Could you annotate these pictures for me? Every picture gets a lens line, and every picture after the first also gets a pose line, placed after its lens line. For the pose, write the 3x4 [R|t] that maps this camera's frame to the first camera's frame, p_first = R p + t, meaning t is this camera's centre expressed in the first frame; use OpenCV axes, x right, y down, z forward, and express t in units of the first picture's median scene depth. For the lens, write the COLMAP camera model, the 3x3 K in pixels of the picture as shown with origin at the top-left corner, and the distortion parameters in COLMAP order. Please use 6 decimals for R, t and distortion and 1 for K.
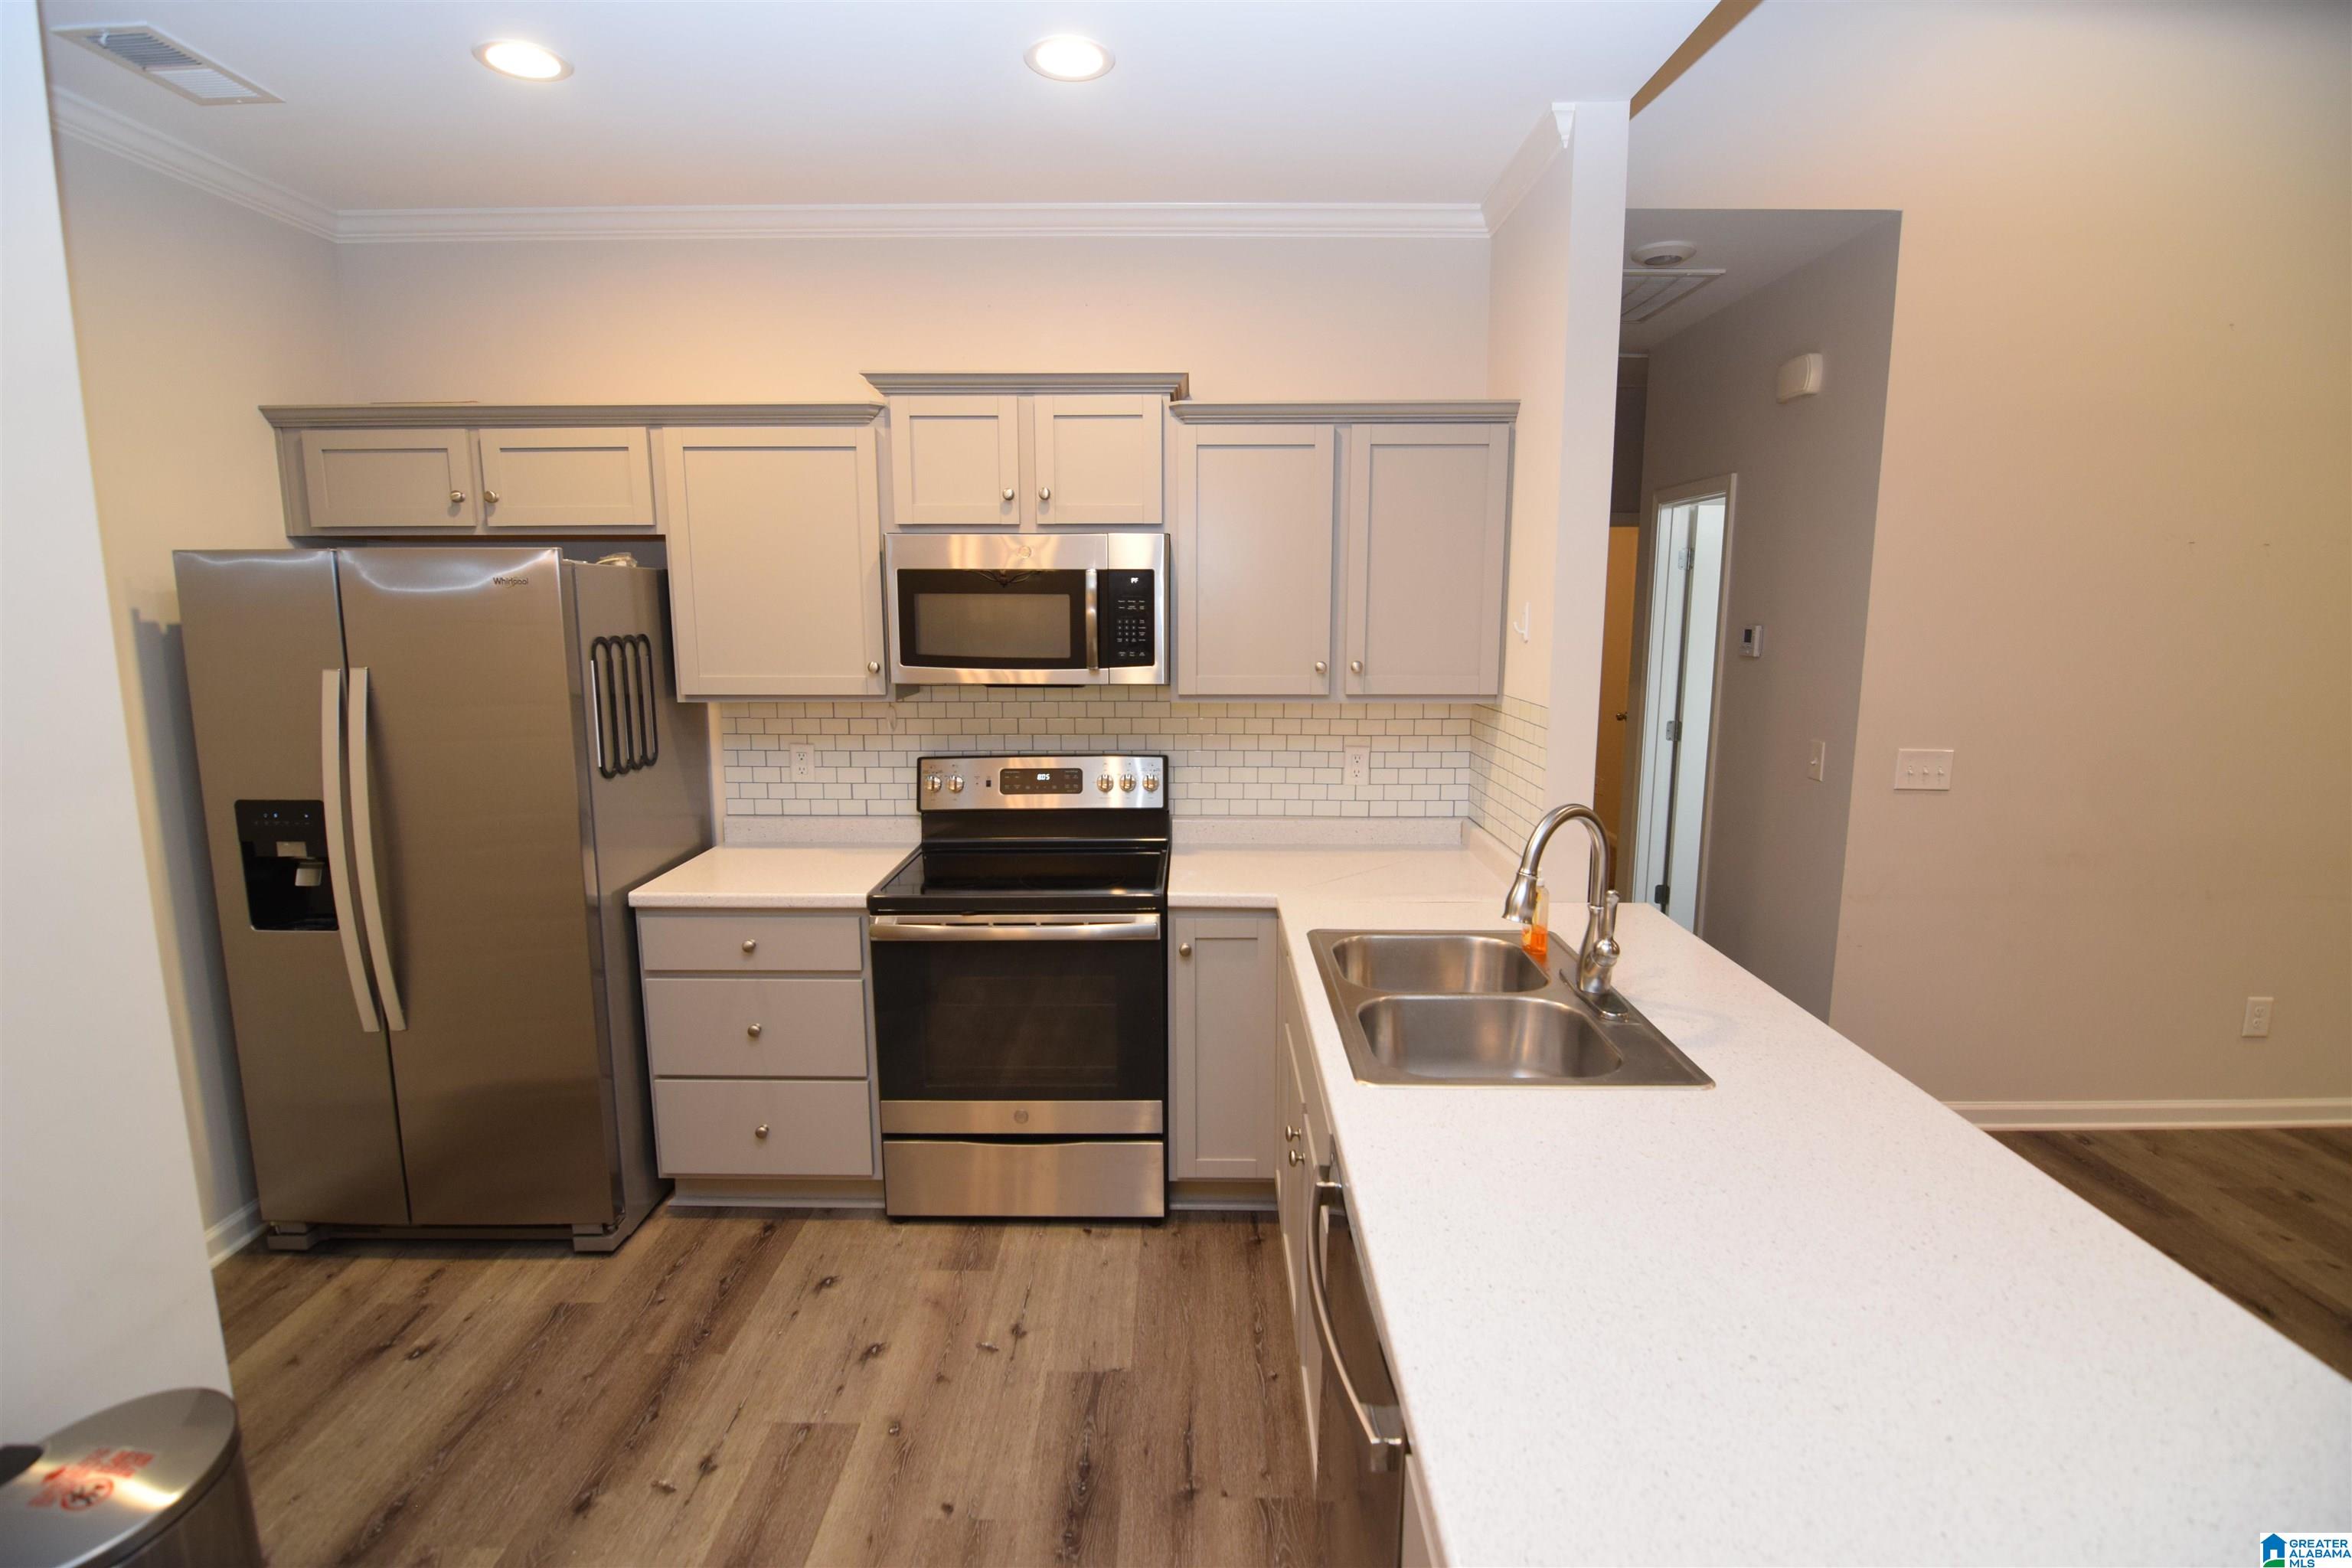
lens RADIAL K [[1131.0, 0, 1176.9], [0, 1131.0, 782.4], [0, 0, 1]] dist [-0.005782, -0.000181]
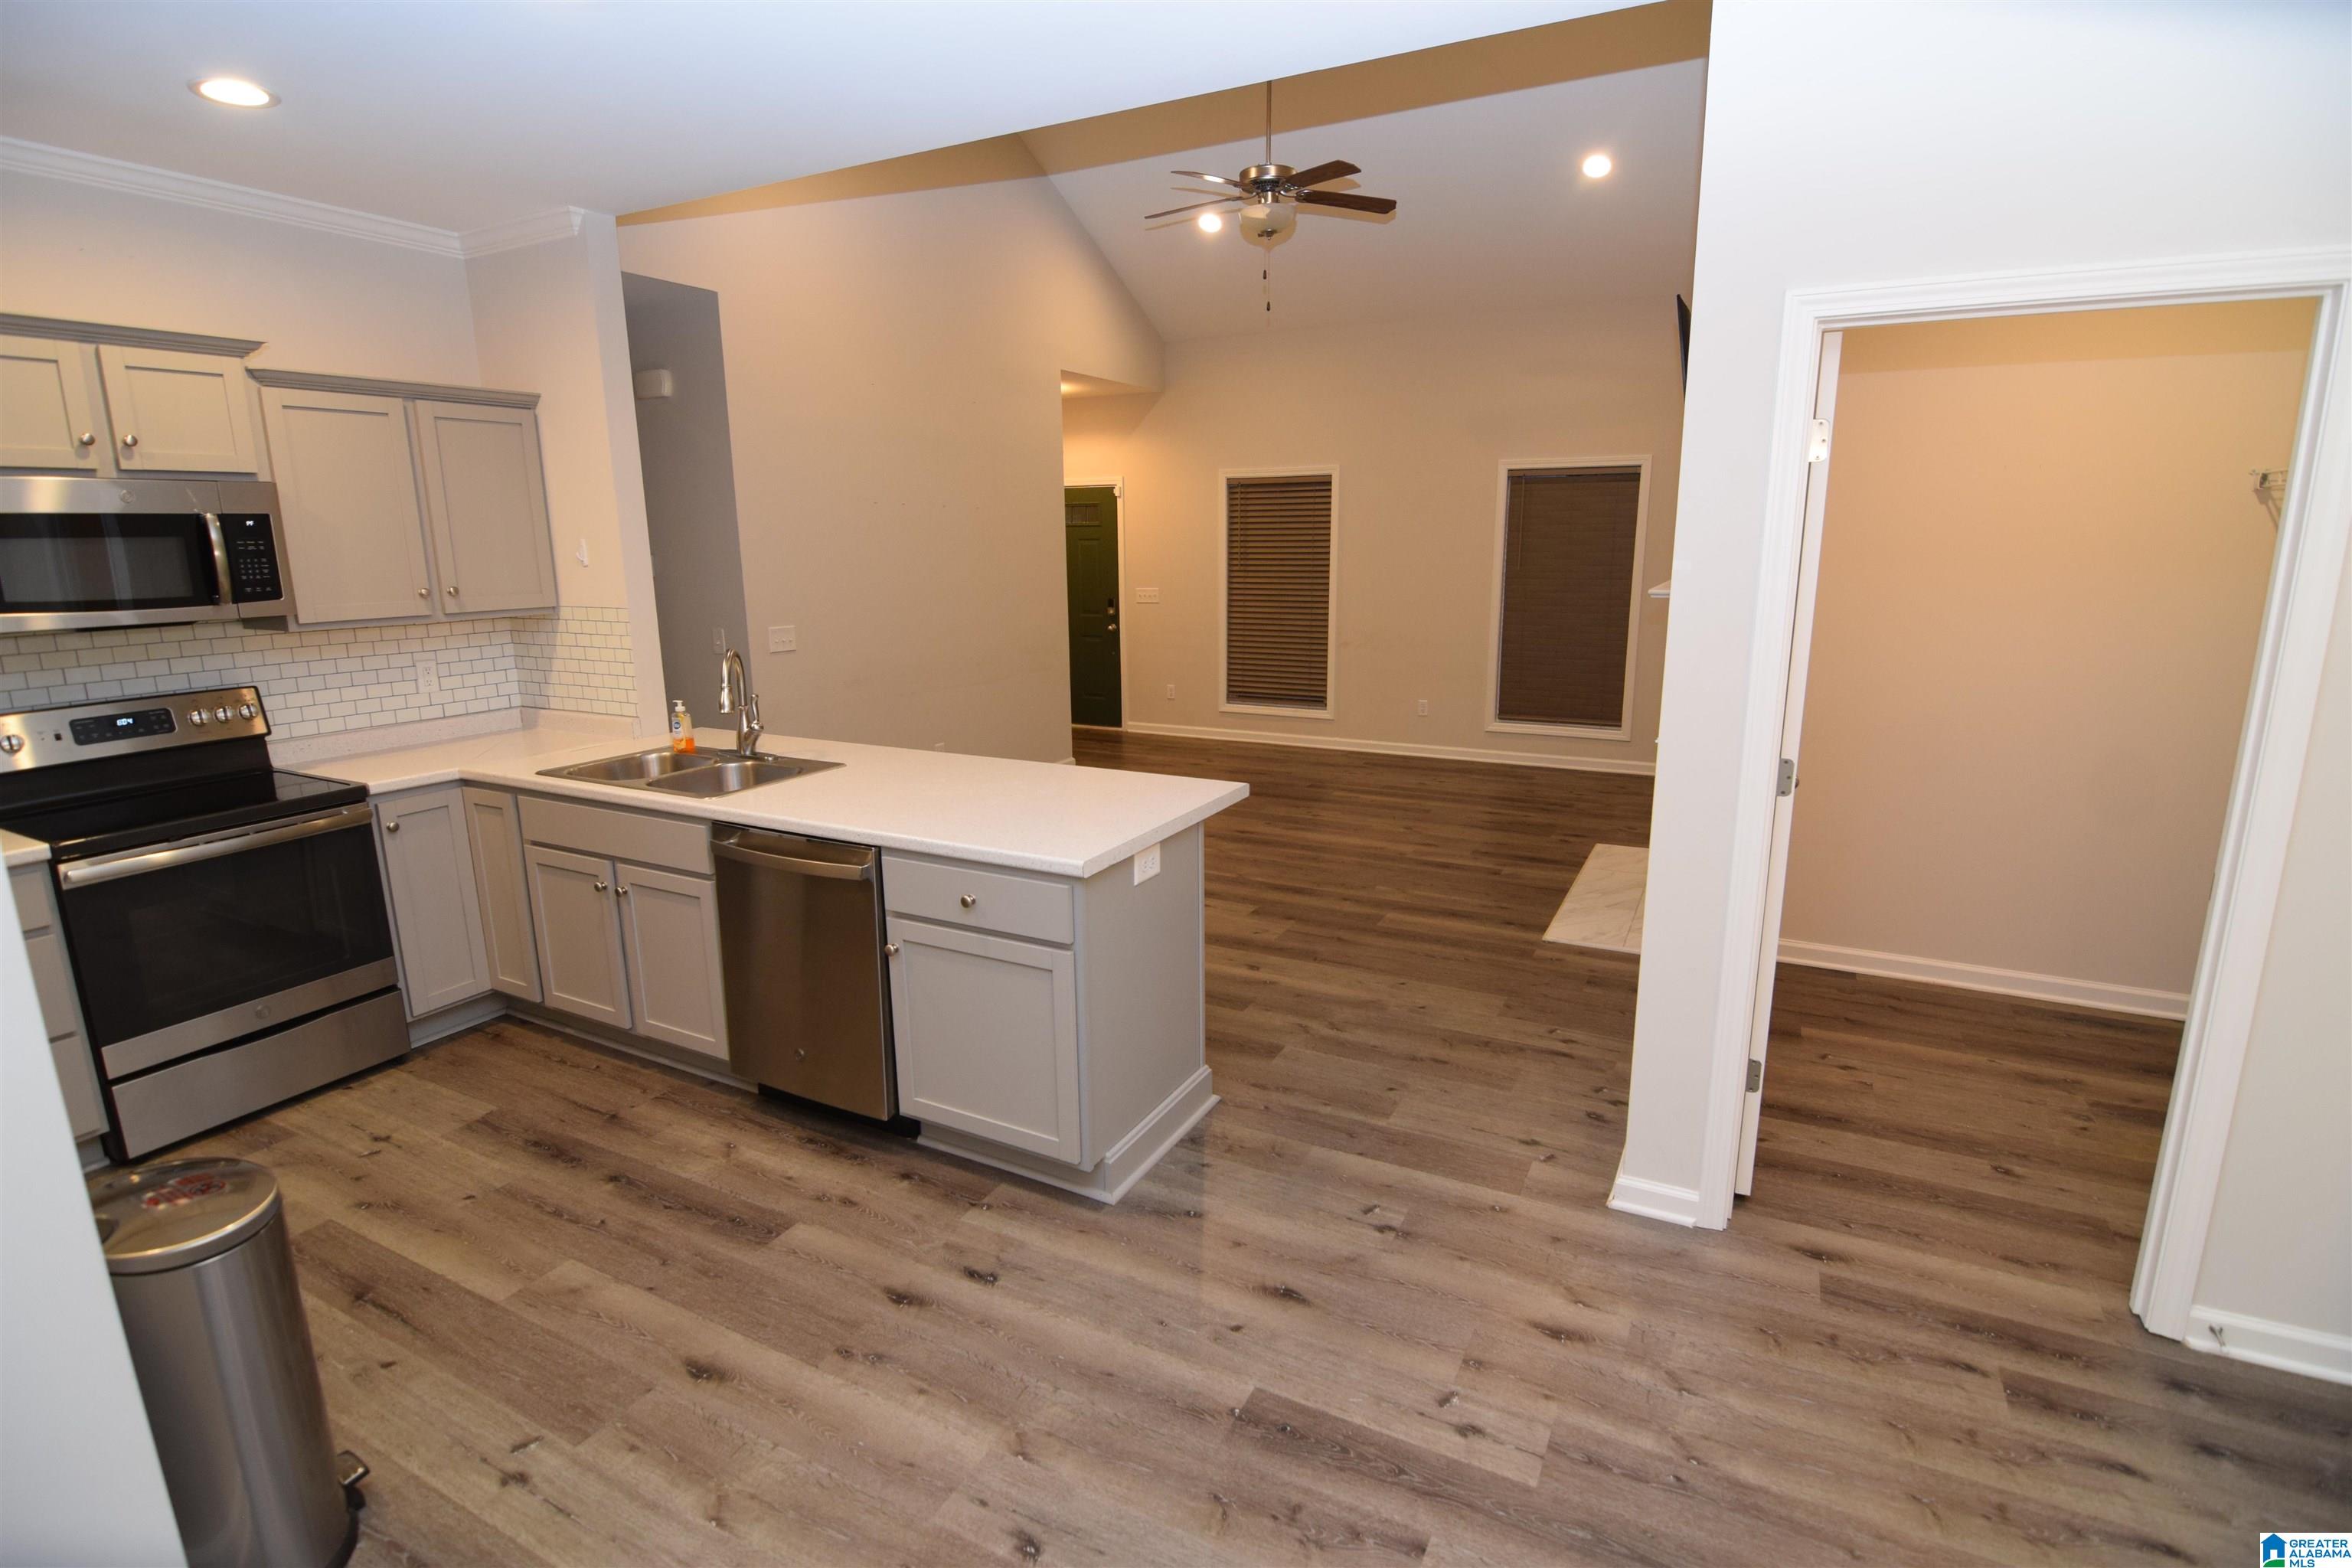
lens RADIAL K [[1131.0, 0, 1177.7], [0, 1131.0, 777.5], [0, 0, 1]] dist [-0.005782, -0.000181]
pose [[0.454114, -0.195644, 0.869197, -0.619359], [0.155894, 0.977990, 0.138684, 0.055131], [-0.877198, 0.072524, 0.474619, -0.313953]]
